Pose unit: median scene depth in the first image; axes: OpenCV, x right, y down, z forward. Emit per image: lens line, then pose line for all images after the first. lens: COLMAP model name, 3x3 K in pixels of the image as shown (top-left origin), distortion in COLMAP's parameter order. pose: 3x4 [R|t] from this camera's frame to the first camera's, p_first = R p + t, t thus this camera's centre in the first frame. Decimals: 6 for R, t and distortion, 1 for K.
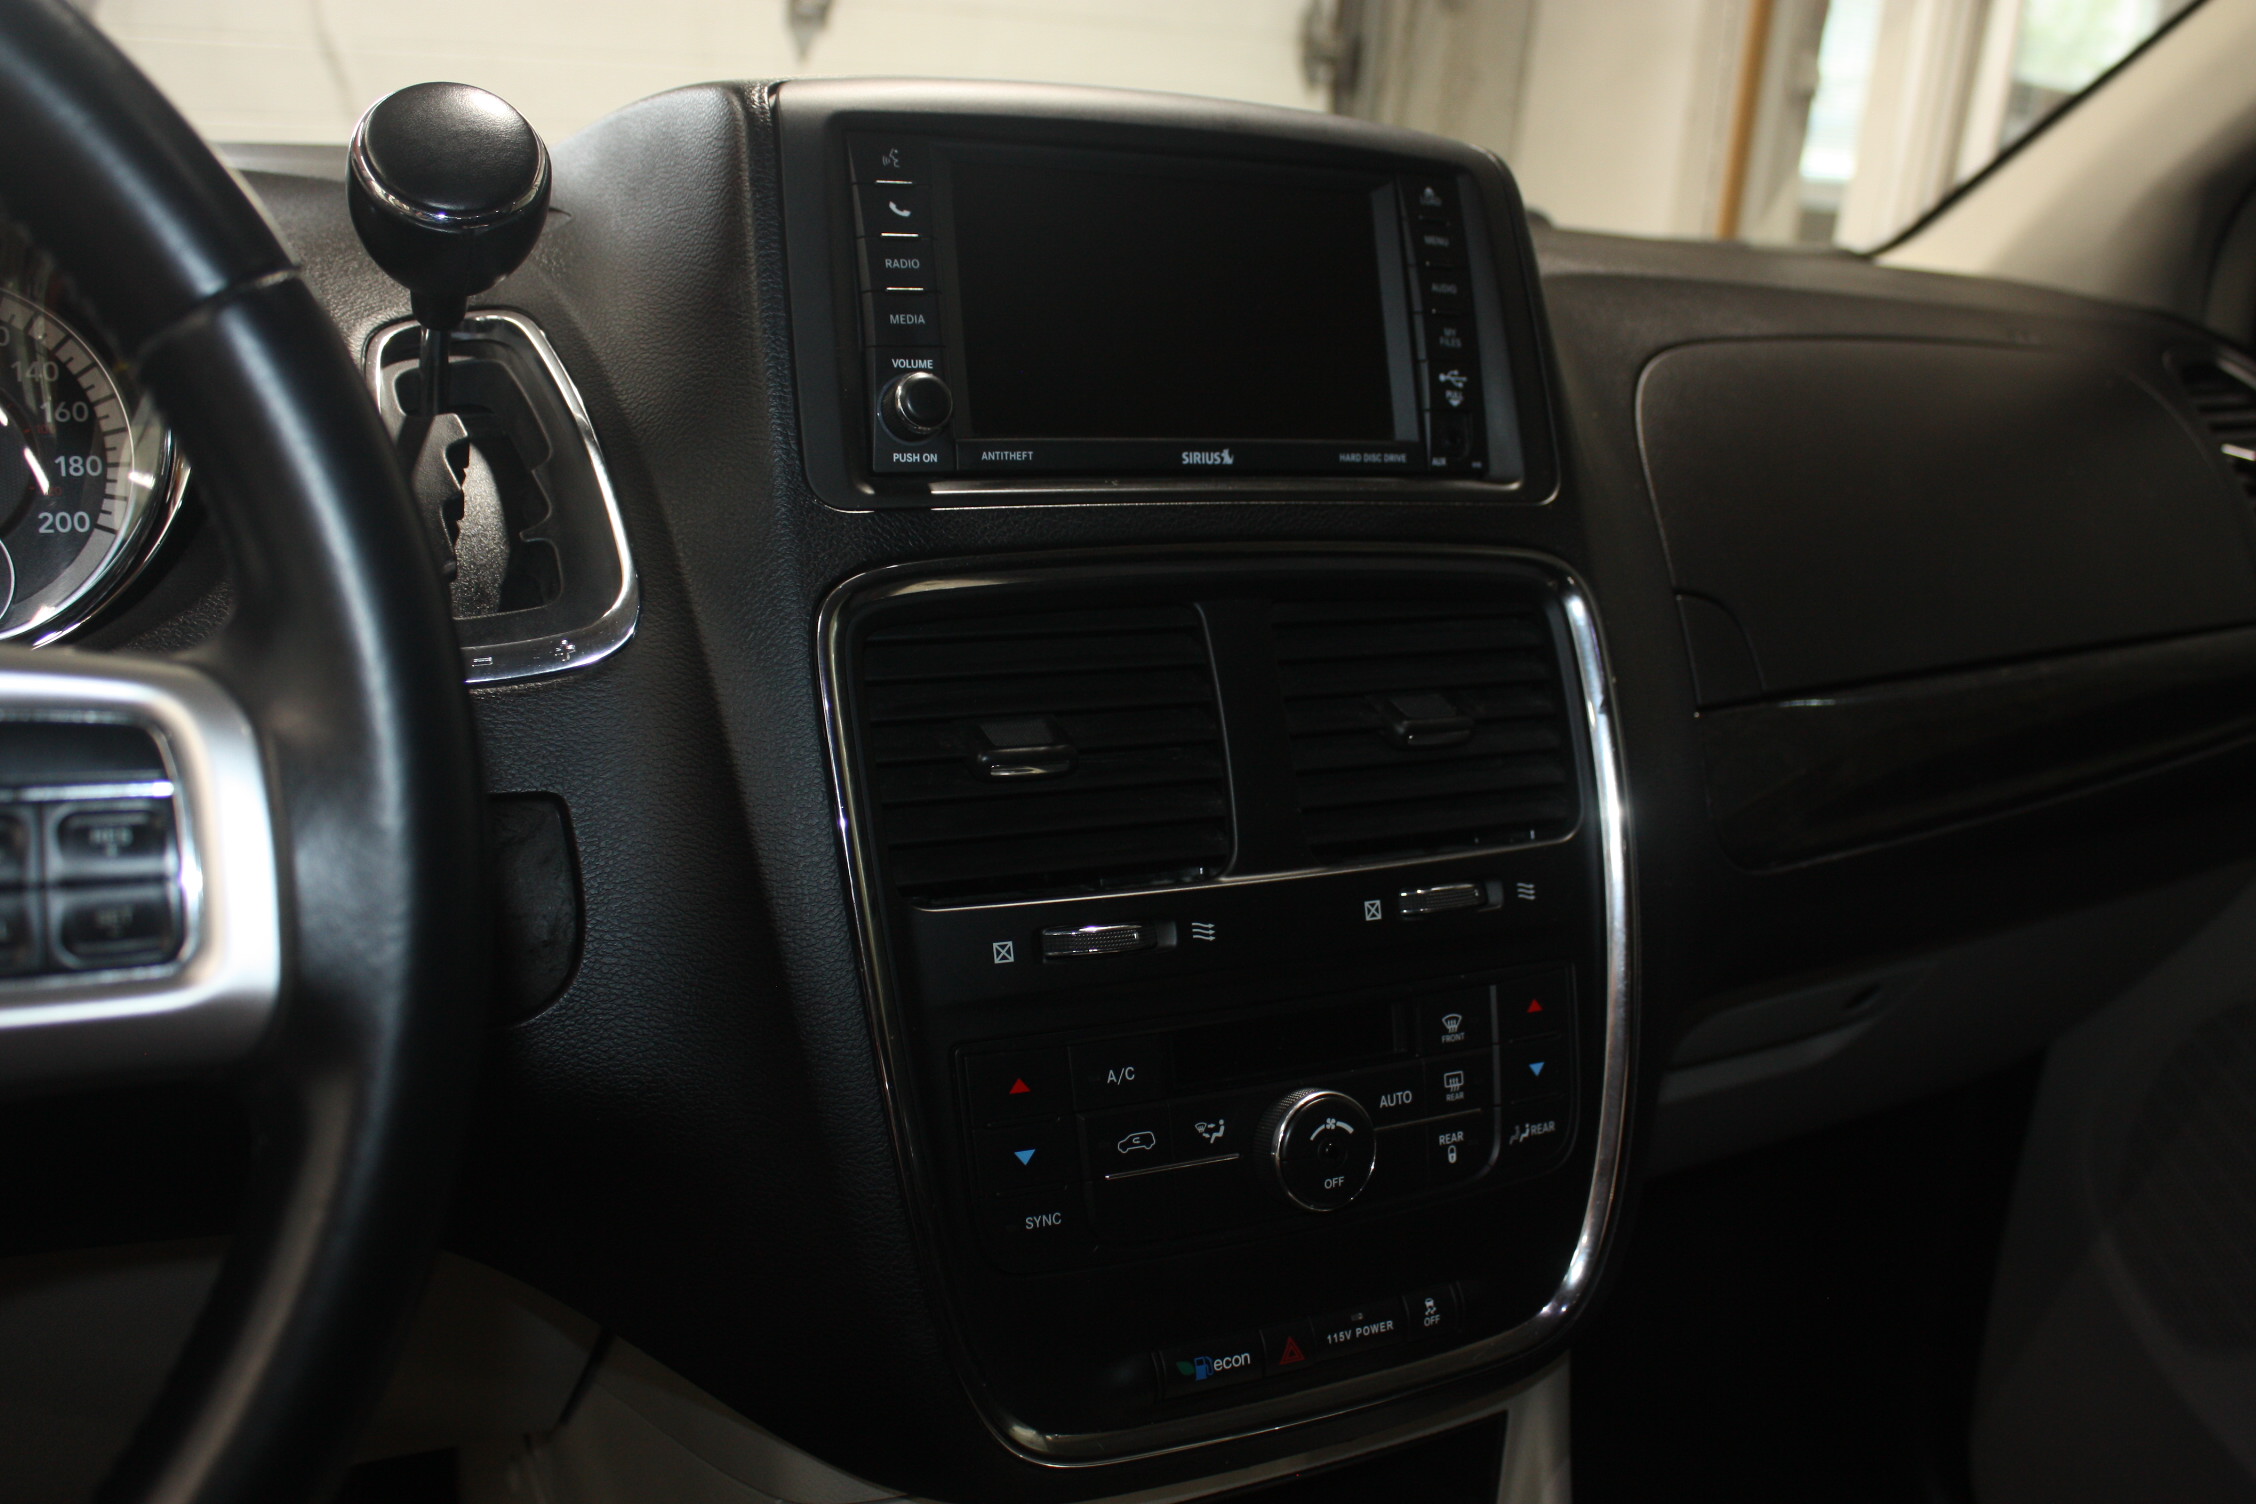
lens RADIAL K [[2204.4, 0, 1128.3], [0, 2204.4, 758.2], [0, 0, 1]] dist [-0.109758, 0.000000]
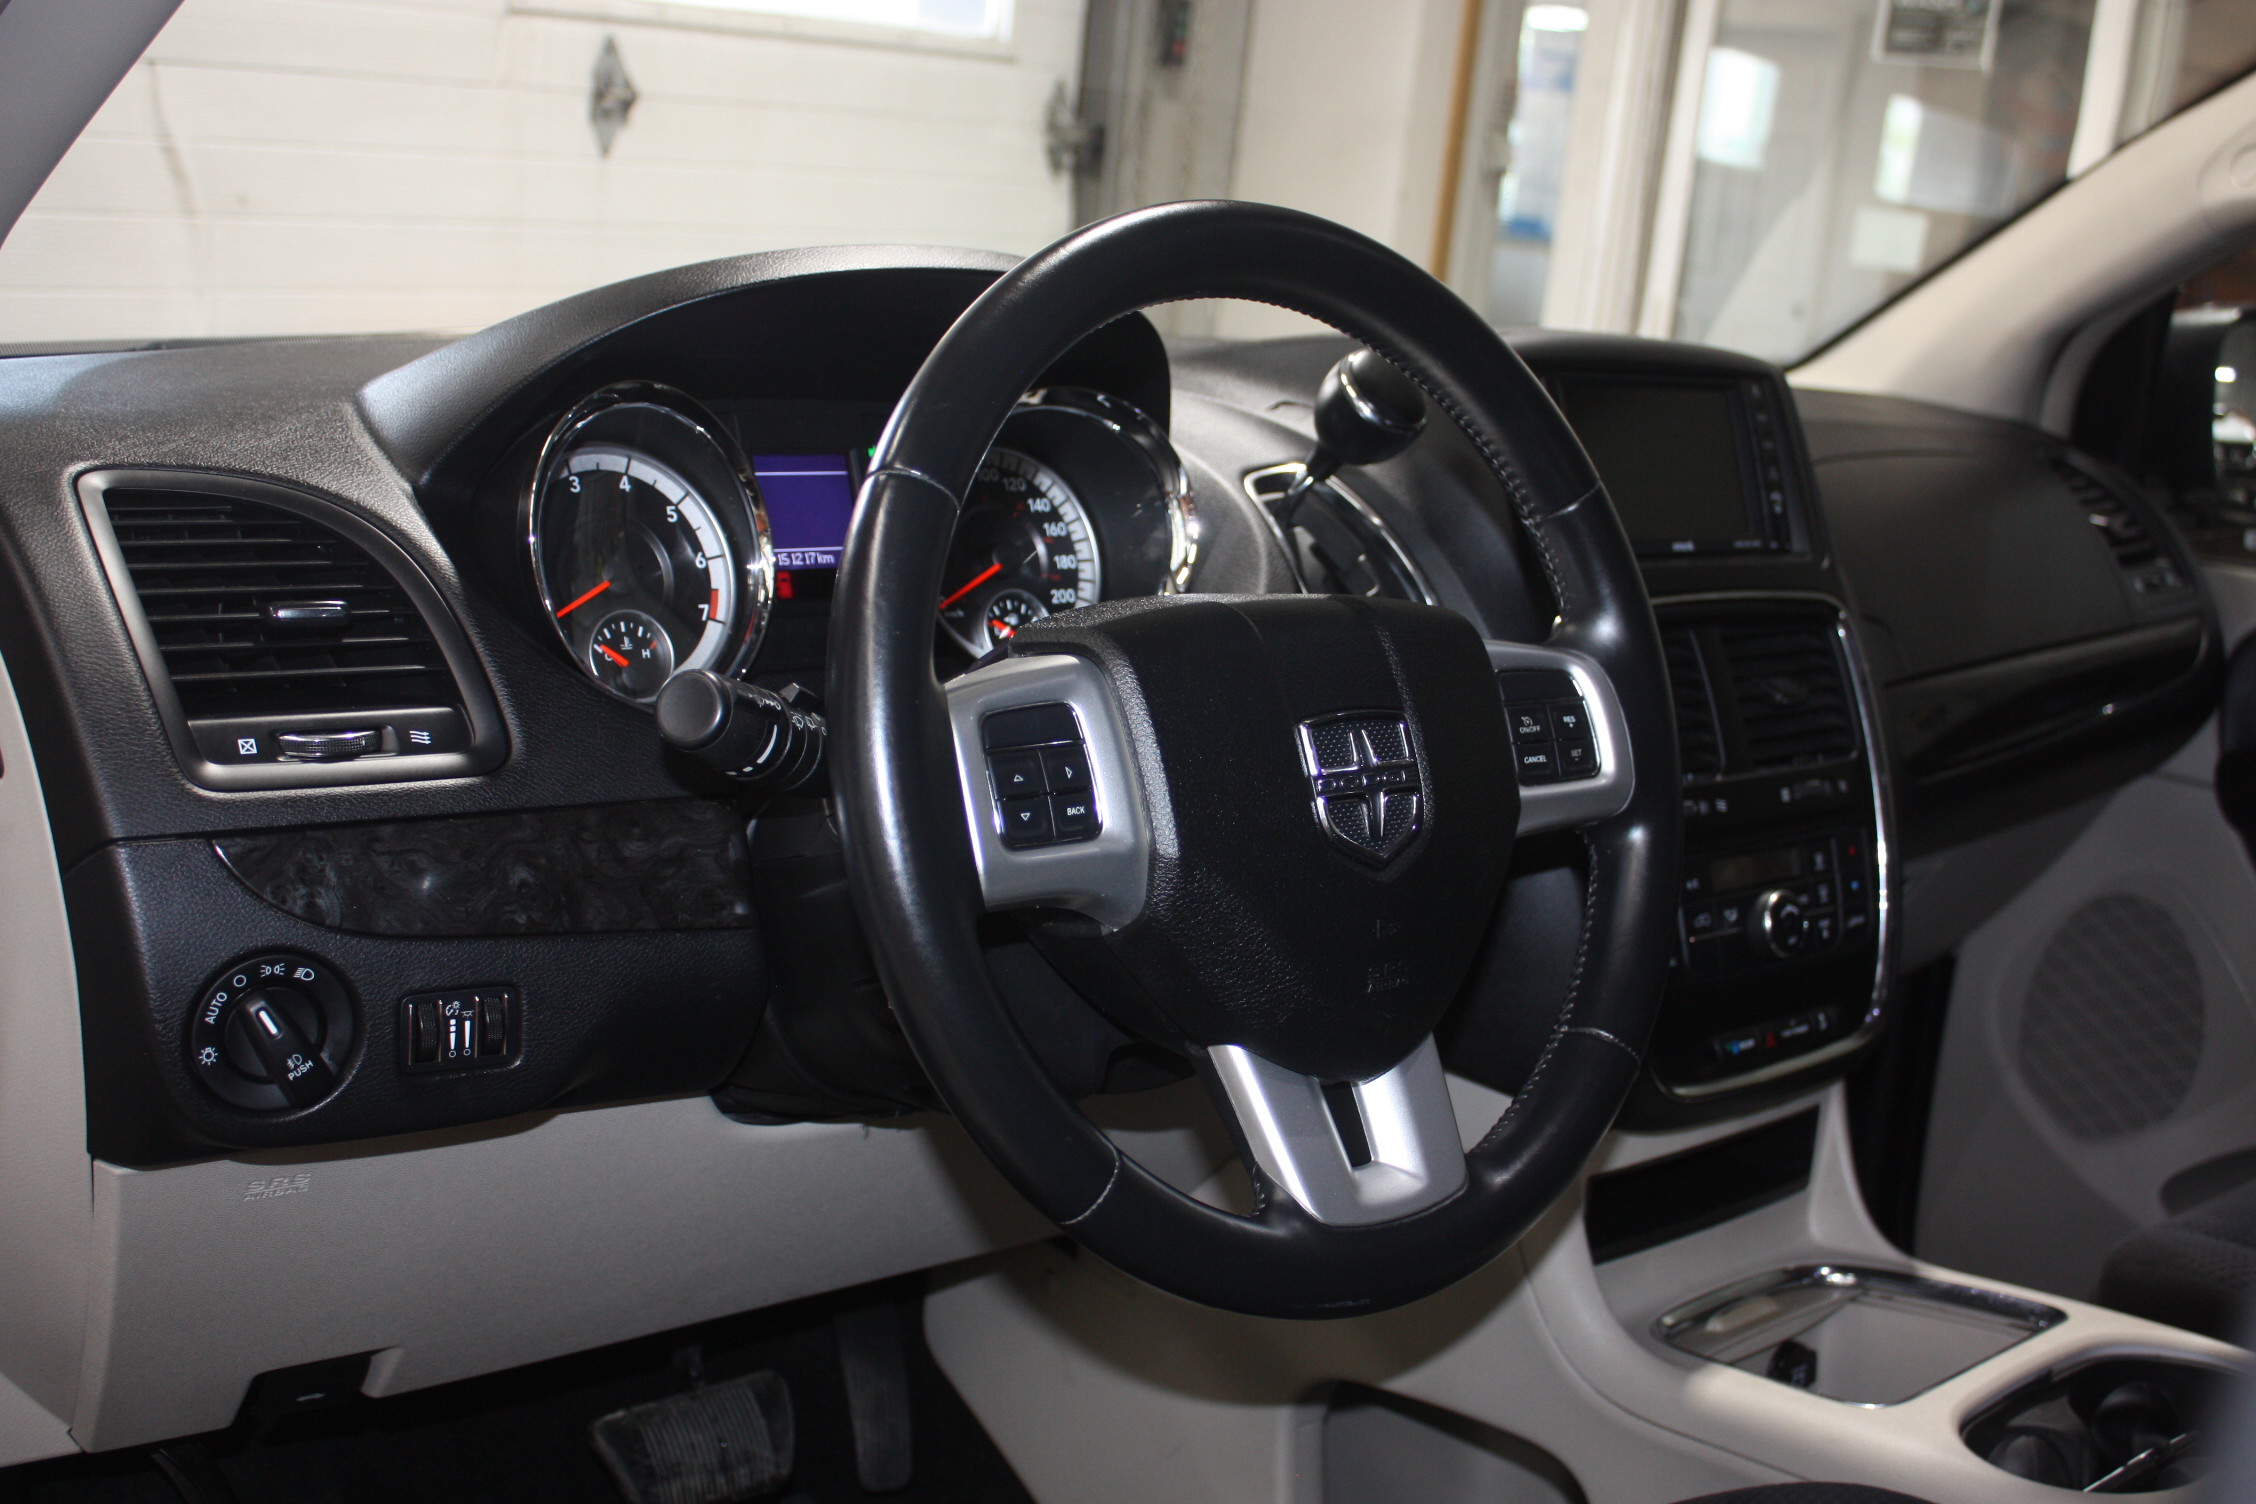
lens RADIAL K [[2526.0, 0, 1127.6], [0, 2526.0, 750.7], [0, 0, 1]] dist [-0.139185, 0.000000]
pose [[0.975979, -0.042027, 0.213774, -0.821433], [0.051772, 0.997850, -0.040189, 0.084687], [-0.211625, 0.050291, 0.976056, -0.854467]]
